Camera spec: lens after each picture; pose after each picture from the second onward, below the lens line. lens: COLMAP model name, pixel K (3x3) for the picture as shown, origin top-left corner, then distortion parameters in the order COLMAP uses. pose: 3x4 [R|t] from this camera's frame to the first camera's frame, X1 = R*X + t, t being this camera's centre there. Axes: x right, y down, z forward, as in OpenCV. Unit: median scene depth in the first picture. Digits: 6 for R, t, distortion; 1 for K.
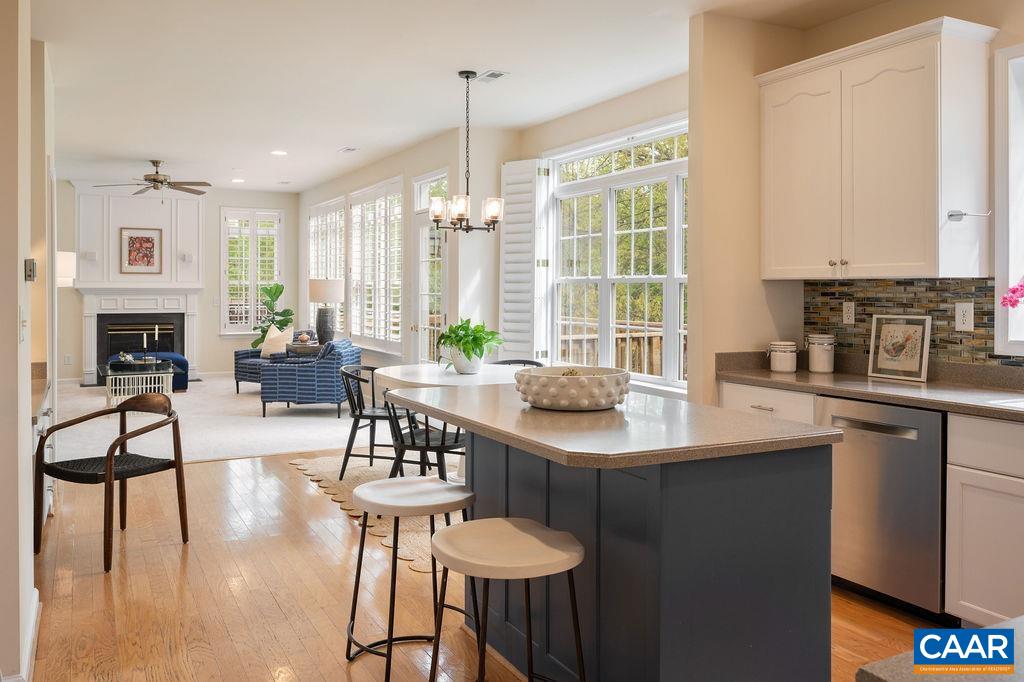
lens RADIAL K [[822.9, 0, 507.0], [0, 822.9, 288.5], [0, 0, 1]] dist [-0.008911, -0.003977]
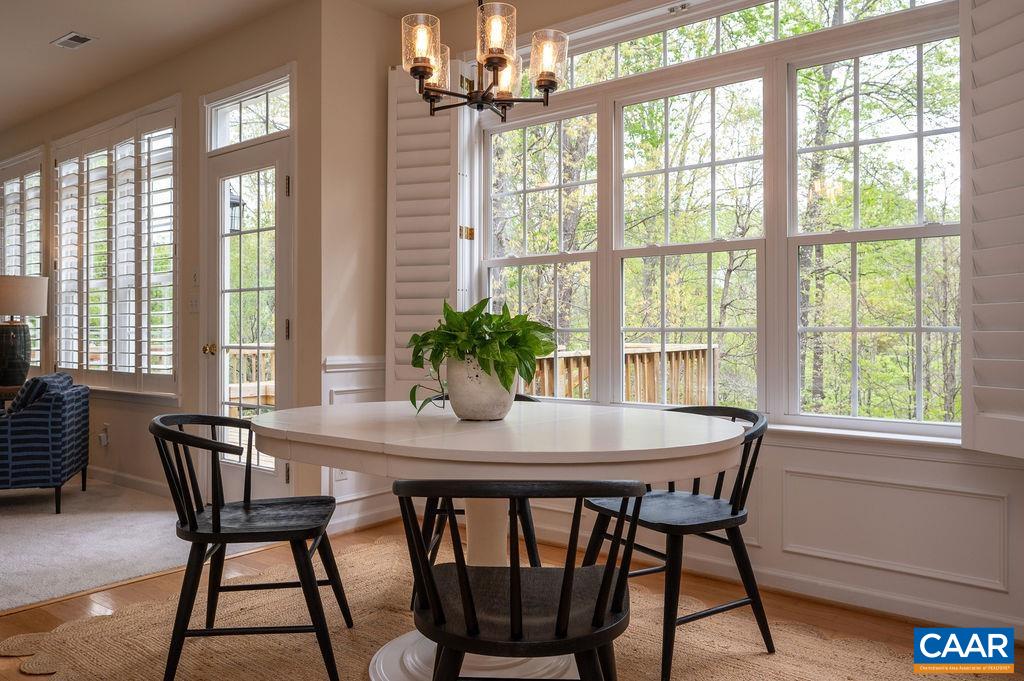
lens RADIAL K [[813.4, 0, 513.6], [0, 813.4, 324.5], [0, 0, 1]] dist [0.003350, 0.000534]
pose [[0.925512, 0.001729, 0.378713, -0.099177], [0.001564, 0.999964, -0.008387, 0.027141], [-0.378714, 0.008355, 0.925476, 0.288877]]
